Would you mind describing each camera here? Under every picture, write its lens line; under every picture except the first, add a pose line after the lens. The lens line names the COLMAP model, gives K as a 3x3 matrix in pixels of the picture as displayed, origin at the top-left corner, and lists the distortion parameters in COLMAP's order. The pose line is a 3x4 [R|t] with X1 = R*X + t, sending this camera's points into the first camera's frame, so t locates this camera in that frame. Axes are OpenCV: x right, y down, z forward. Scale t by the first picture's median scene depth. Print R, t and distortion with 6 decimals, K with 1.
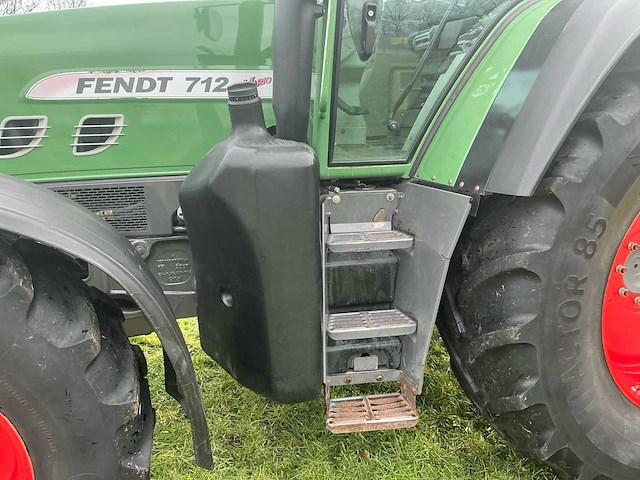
lens RADIAL K [[528.8, 0, 322.7], [0, 528.8, 239.3], [0, 0, 1]] dist [0.103937, -0.204025]
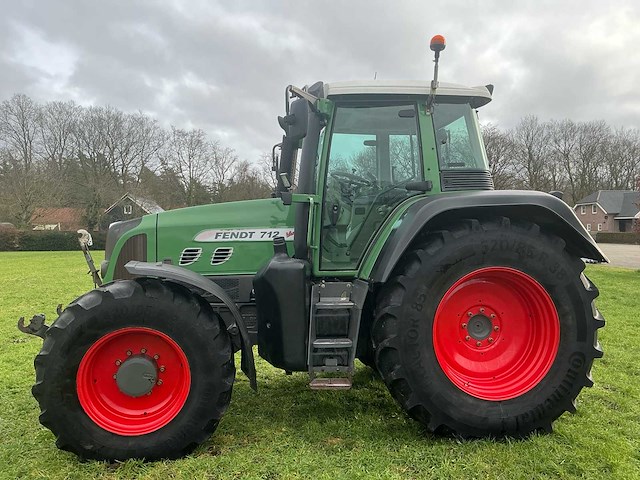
lens RADIAL K [[528.8, 0, 322.7], [0, 528.8, 239.3], [0, 0, 1]] dist [0.103937, -0.204025]
pose [[0.985852, 0.006920, -0.167475, 0.414411], [-0.044082, 0.974679, -0.219219, 0.228857], [0.161718, 0.223500, 0.961195, -1.211006]]
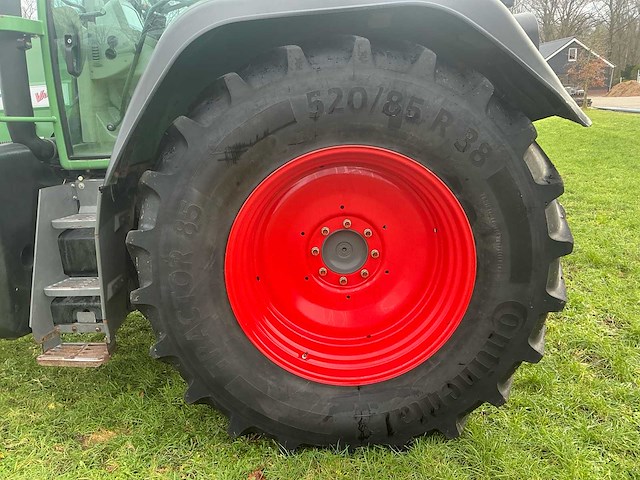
lens RADIAL K [[529.6, 0, 317.9], [0, 529.6, 239.0], [0, 0, 1]] dist [0.097587, -0.004225]
pose [[0.959378, 0.031974, -0.280307, 0.989577], [-0.023166, 0.999130, 0.034682, -0.009021], [0.281172, -0.026780, 0.959284, -0.070723]]
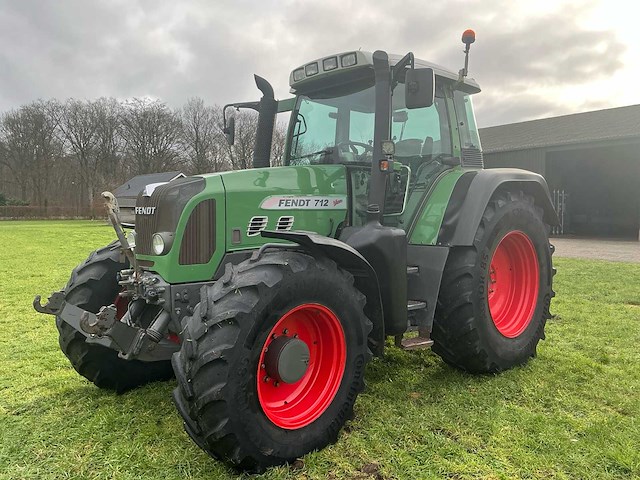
lens RADIAL K [[522.9, 0, 315.1], [0, 522.9, 240.0], [0, 0, 1]] dist [0.109542, -0.233627]
pose [[0.899767, -0.012108, 0.436202, -1.279017], [0.092640, 0.982129, -0.163830, 0.220603], [-0.426423, 0.187819, 0.884809, -0.910272]]
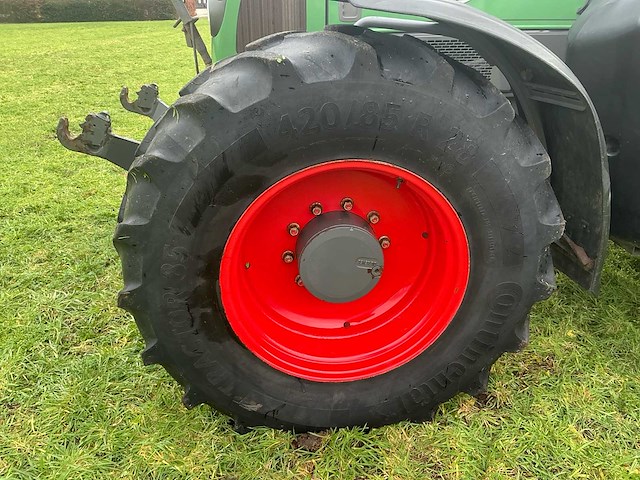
lens RADIAL K [[528.8, 0, 322.7], [0, 528.8, 239.3], [0, 0, 1]] dist [0.103937, -0.204025]
pose [[0.973264, 0.099515, -0.207014, -0.452563], [-0.061742, 0.981447, 0.181522, 0.121561], [0.221237, -0.163888, 0.961351, -0.137157]]
